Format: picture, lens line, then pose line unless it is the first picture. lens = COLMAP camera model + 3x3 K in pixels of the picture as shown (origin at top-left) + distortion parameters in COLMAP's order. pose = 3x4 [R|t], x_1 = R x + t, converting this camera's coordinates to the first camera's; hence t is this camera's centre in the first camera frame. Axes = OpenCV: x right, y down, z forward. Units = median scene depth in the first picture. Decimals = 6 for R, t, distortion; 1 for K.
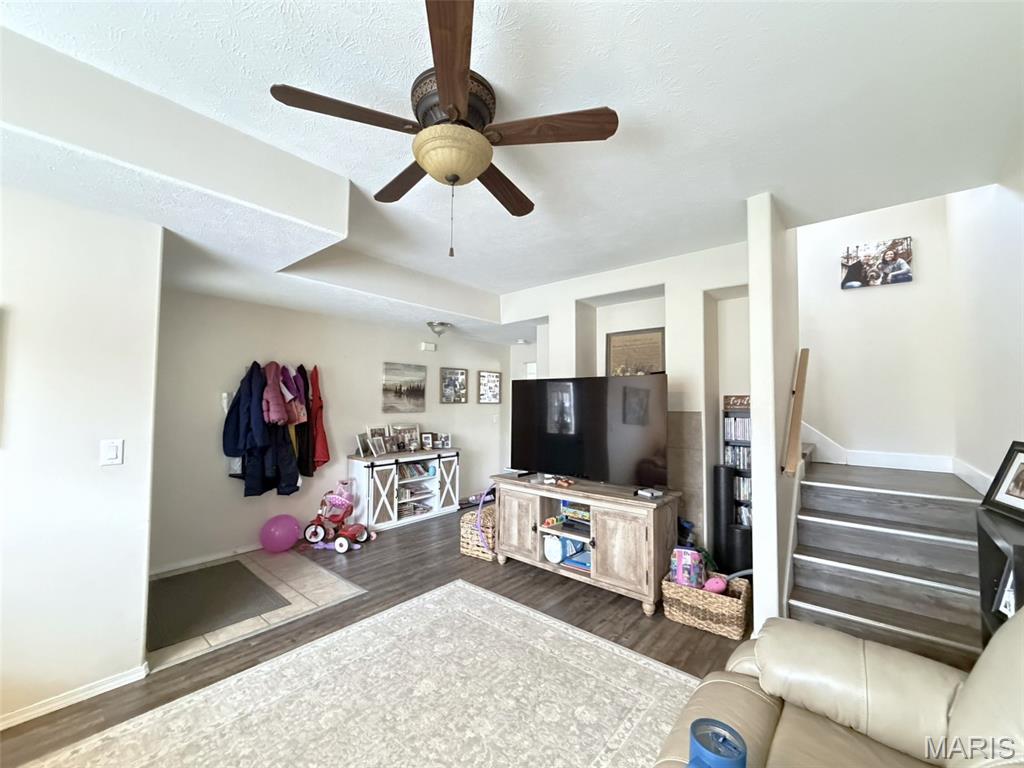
lens RADIAL K [[416.5, 0, 510.1], [0, 416.5, 384.6], [0, 0, 1]] dist [-0.000153, -0.000226]
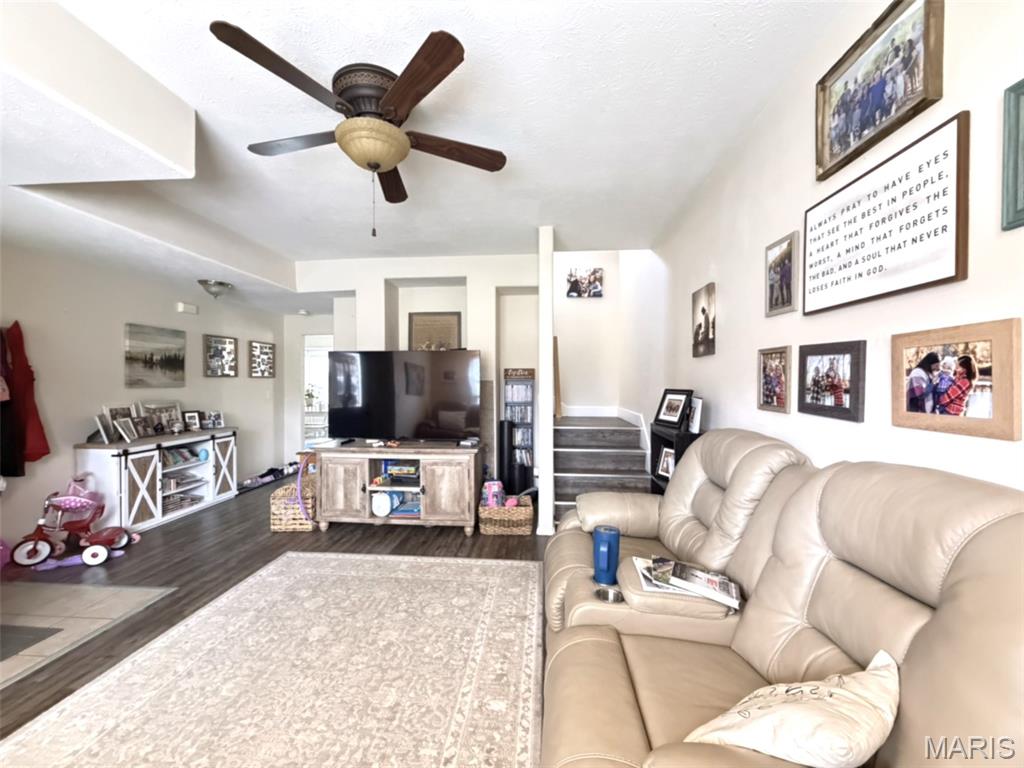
lens RADIAL K [[407.4, 0, 510.2], [0, 407.4, 383.8], [0, 0, 1]] dist [0.001550, 0.000193]
pose [[0.812152, -0.010979, 0.583342, -0.222920], [-0.018315, 0.998850, 0.044298, 0.016863], [-0.583158, -0.046660, 0.811018, -0.061212]]
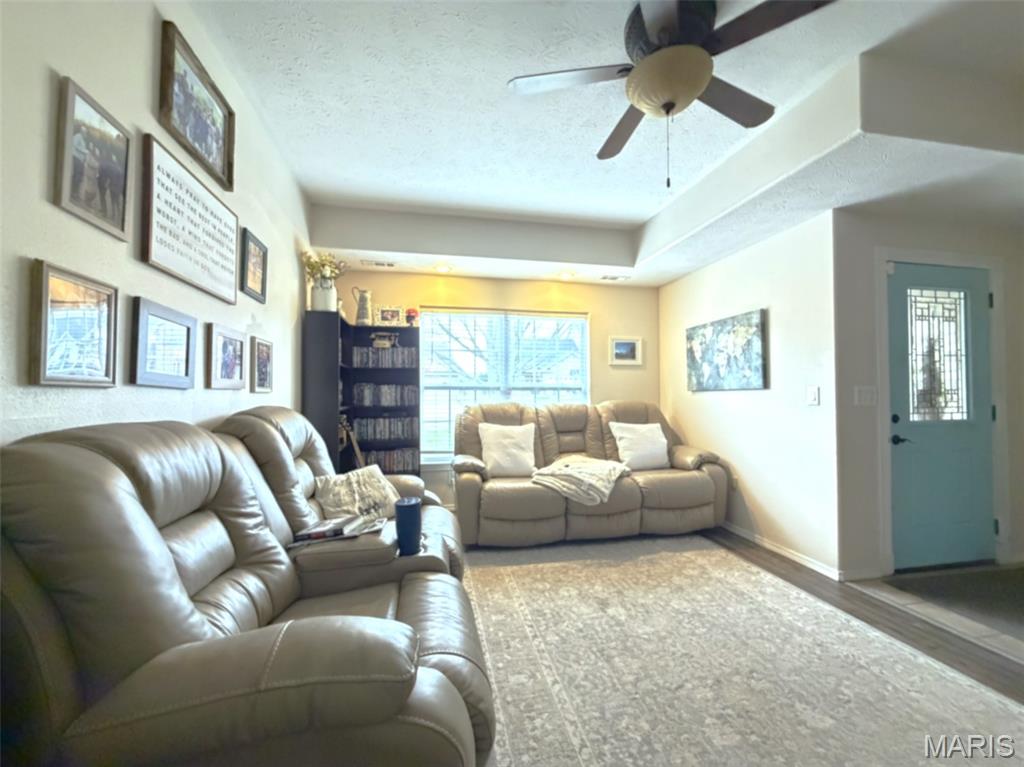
lens RADIAL K [[416.9, 0, 506.1], [0, 416.9, 384.0], [0, 0, 1]] dist [0.000561, 0.000084]
pose [[-0.627698, -0.024147, -0.778083, 0.391895], [0.031711, 0.997896, -0.056551, 0.092926], [0.777811, -0.060171, -0.625611, 0.586594]]
